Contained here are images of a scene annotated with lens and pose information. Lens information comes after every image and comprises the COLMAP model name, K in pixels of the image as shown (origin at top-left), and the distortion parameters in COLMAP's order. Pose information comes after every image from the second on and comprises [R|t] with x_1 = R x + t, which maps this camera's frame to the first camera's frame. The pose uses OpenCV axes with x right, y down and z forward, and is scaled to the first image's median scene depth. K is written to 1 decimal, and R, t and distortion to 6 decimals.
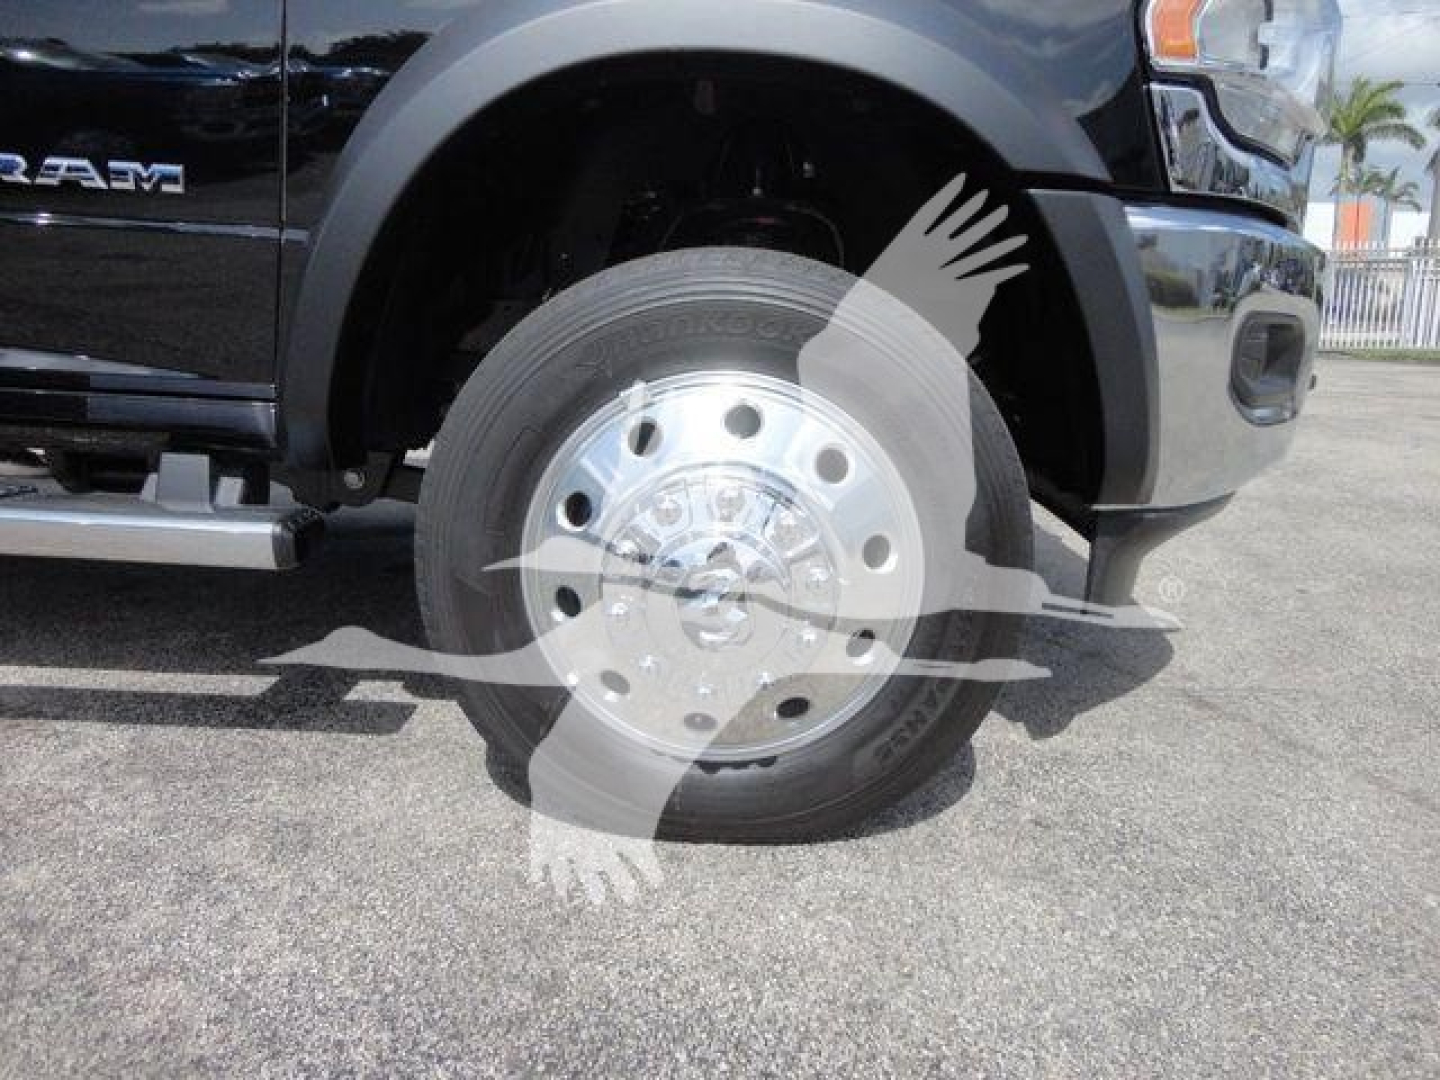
lens RADIAL K [[1021.8, 0, 720.0], [0, 1021.8, 540.0], [0, 0, 1]] dist [-0.058041, -0.000285]
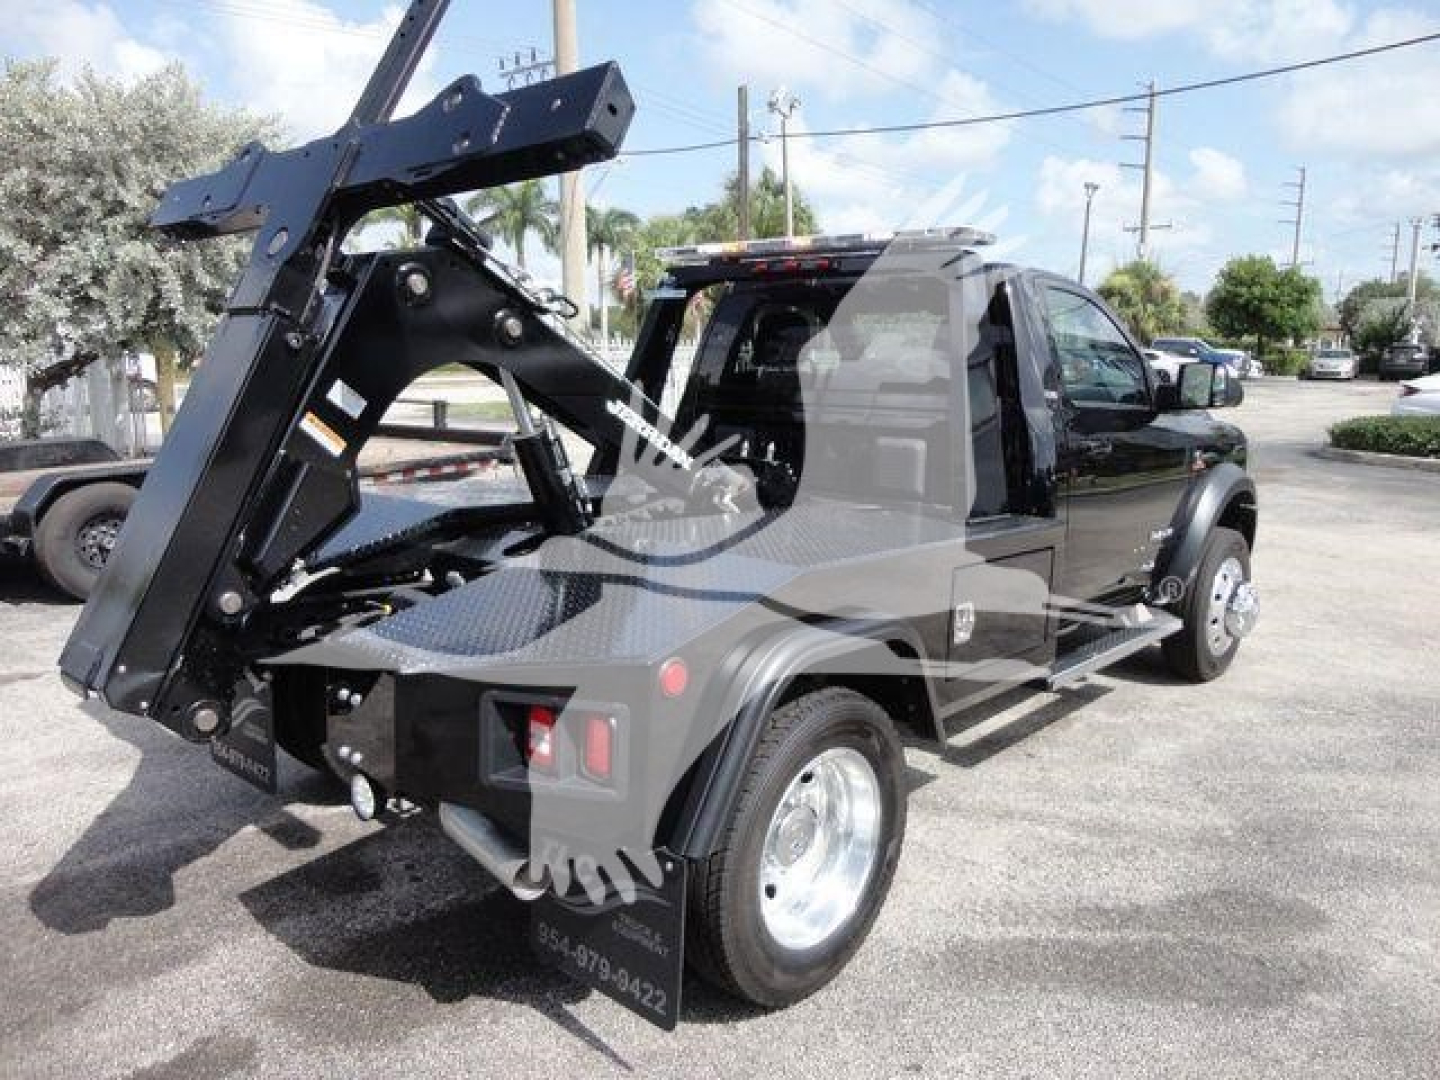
lens RADIAL K [[1043.8, 0, 725.3], [0, 1043.8, 536.2], [0, 0, 1]] dist [-0.002317, -0.001390]
pose [[0.654709, -0.149202, 0.741010, -4.251888], [0.175115, 0.983594, 0.043327, -0.756519], [-0.735317, 0.101395, 0.670095, -0.338191]]
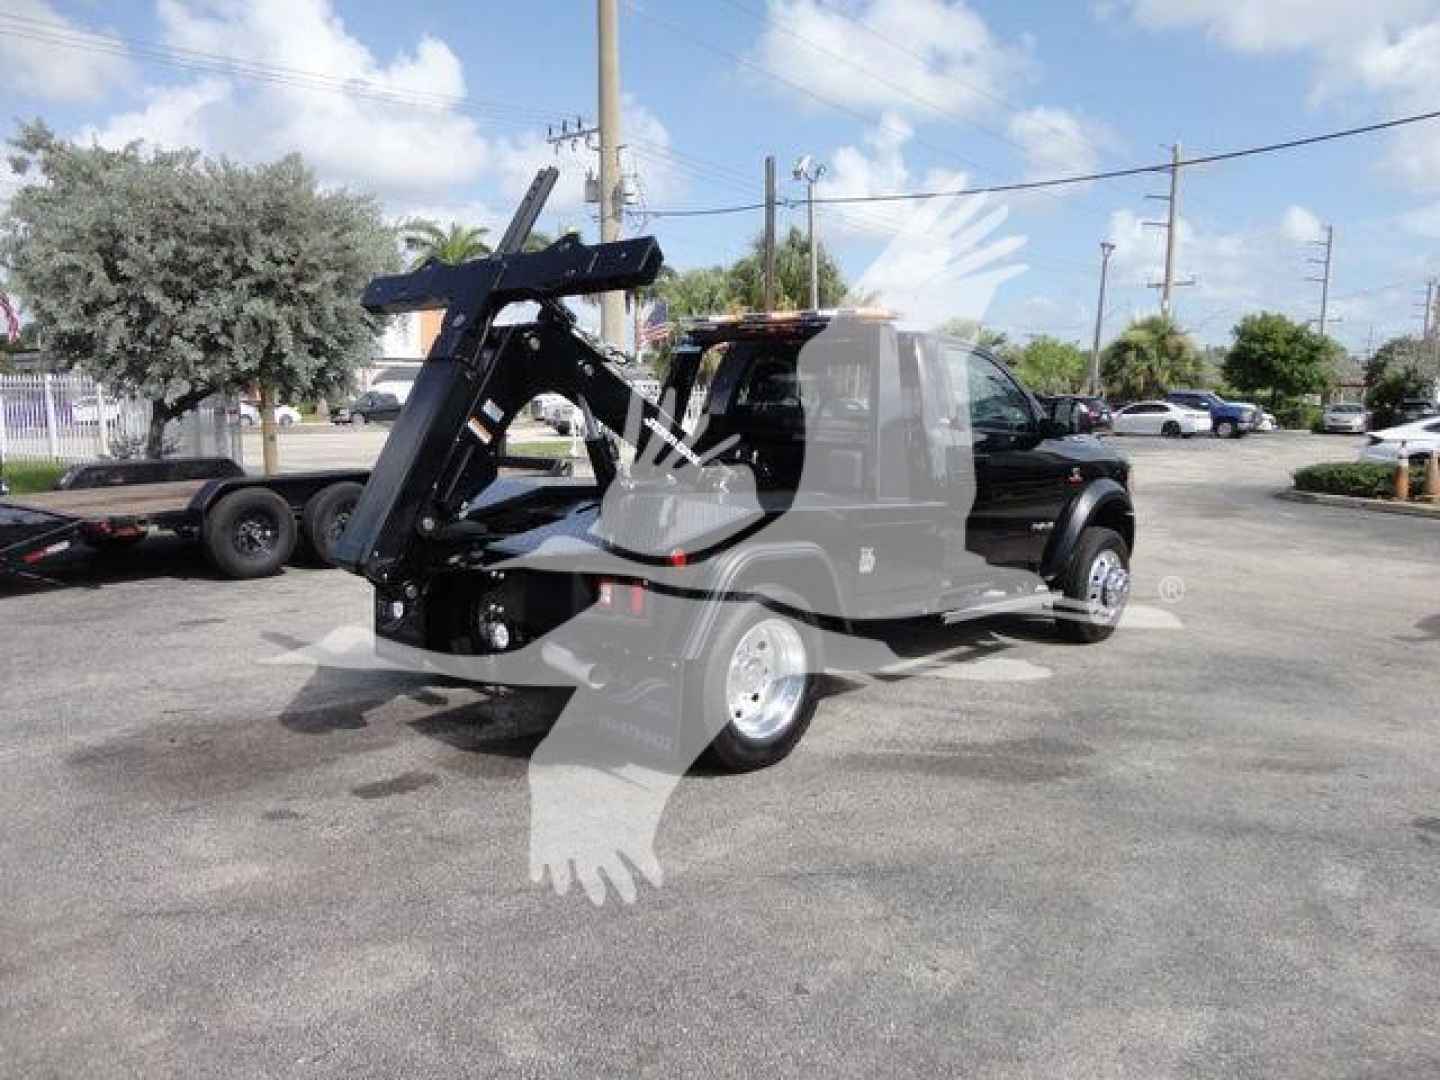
lens RADIAL K [[1047.5, 0, 719.5], [0, 1047.5, 528.9], [0, 0, 1]] dist [-0.017153, -0.001145]
pose [[0.681852, -0.099206, 0.724731, -5.231802], [0.157890, 0.987366, -0.013391, -0.507757], [-0.714247, 0.123558, 0.688902, -1.343771]]
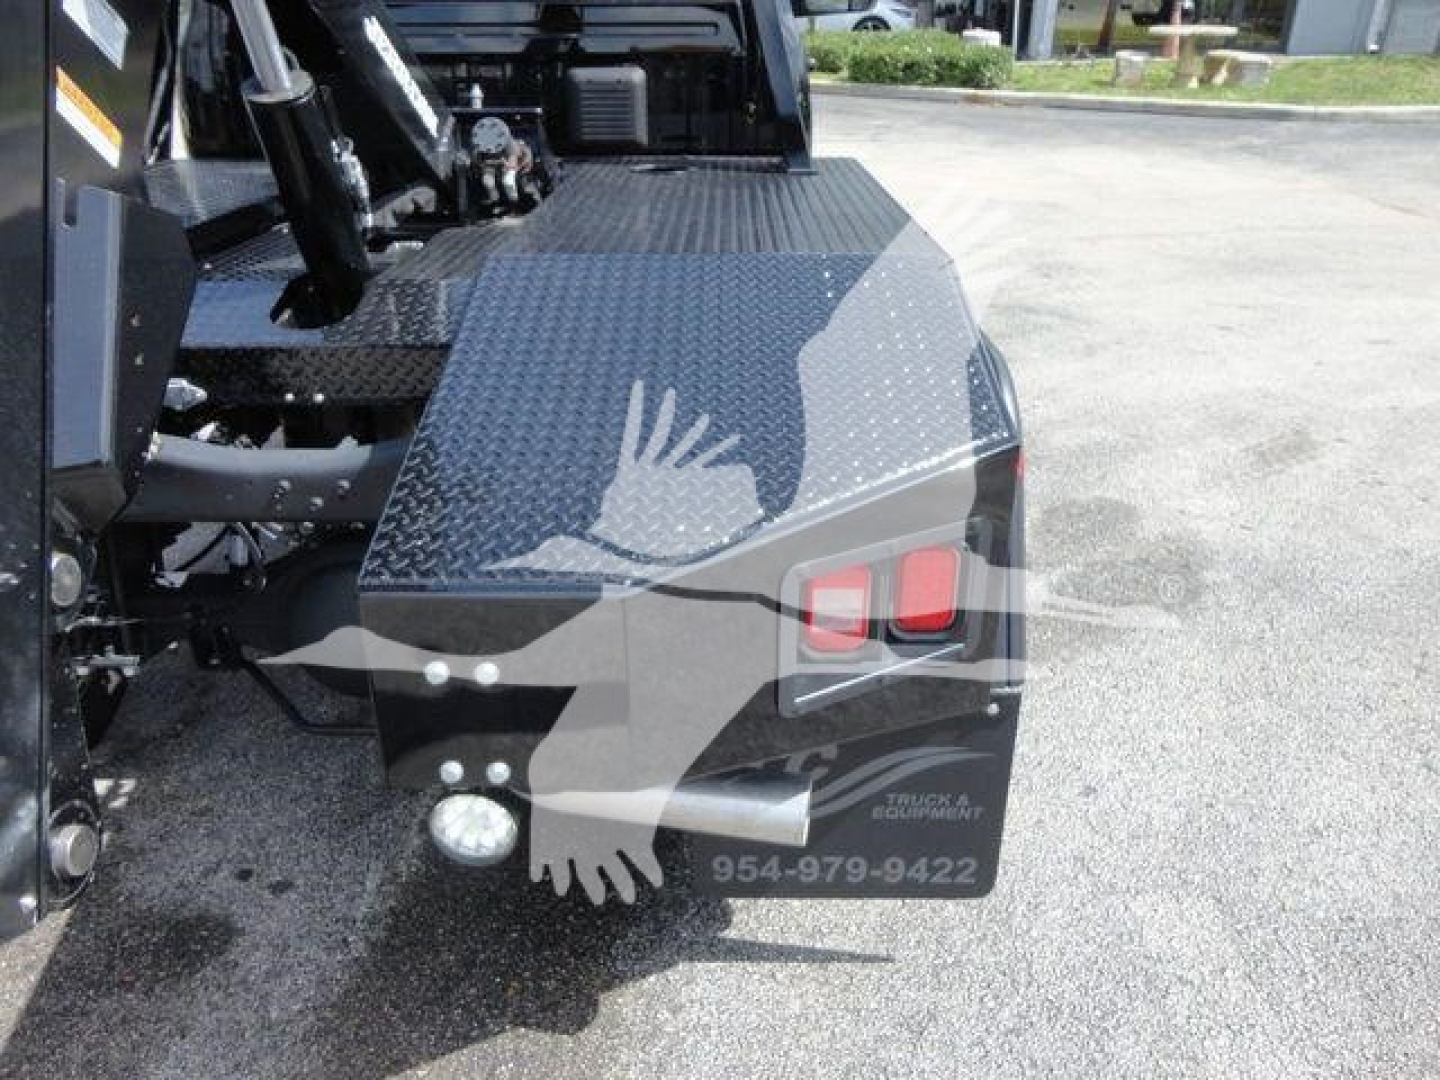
lens RADIAL K [[1052.8, 0, 726.2], [0, 1052.8, 529.2], [0, 0, 1]] dist [0.003724, 0.001551]
pose [[-0.005099, -0.484809, 0.874605, -4.106352], [0.220172, 0.852610, 0.473900, -0.997426], [-0.975448, 0.194980, 0.102394, 1.036238]]
